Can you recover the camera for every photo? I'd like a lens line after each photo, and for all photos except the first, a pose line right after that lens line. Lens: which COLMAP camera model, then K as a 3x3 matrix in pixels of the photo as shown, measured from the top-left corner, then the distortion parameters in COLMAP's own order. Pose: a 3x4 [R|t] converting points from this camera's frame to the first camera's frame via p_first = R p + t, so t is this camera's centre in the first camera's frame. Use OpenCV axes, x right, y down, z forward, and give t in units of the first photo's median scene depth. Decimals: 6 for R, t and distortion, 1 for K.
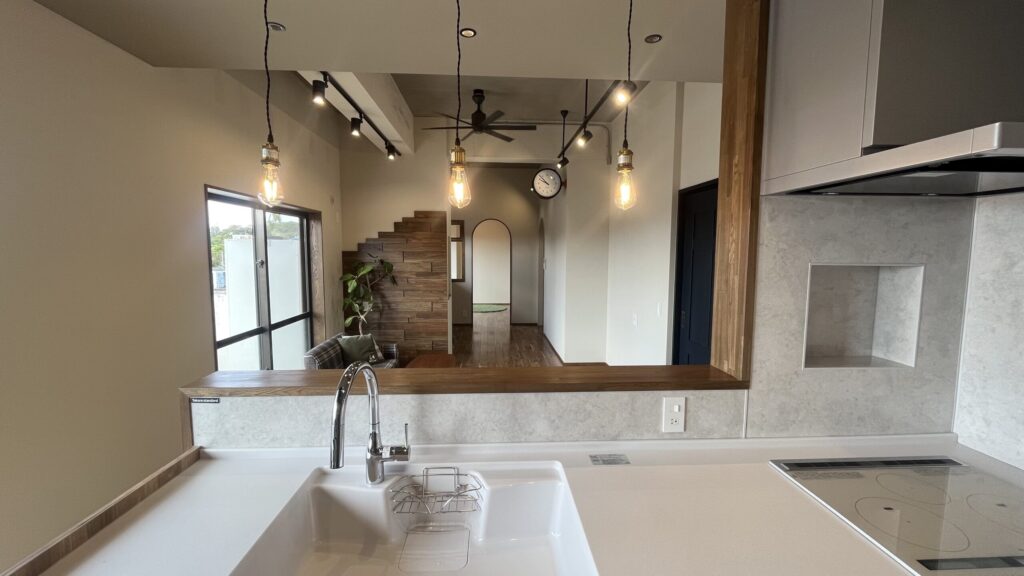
lens RADIAL K [[412.4, 0, 512.0], [0, 412.4, 288.0], [0, 0, 1]] dist [-0.001389, -0.000173]
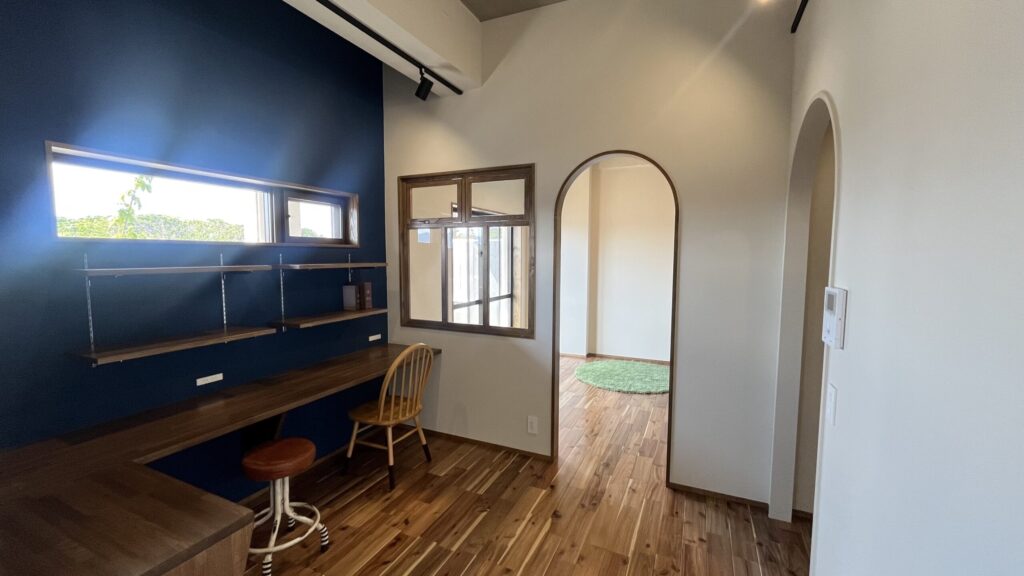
lens RADIAL K [[412.4, 0, 512.0], [0, 412.4, 288.0], [0, 0, 1]] dist [-0.001389, -0.000173]
pose [[0.882822, 0.038061, -0.468163, 0.054422], [-0.042431, 0.999099, 0.001213, -0.093524], [0.467787, 0.018794, 0.883641, 1.093657]]
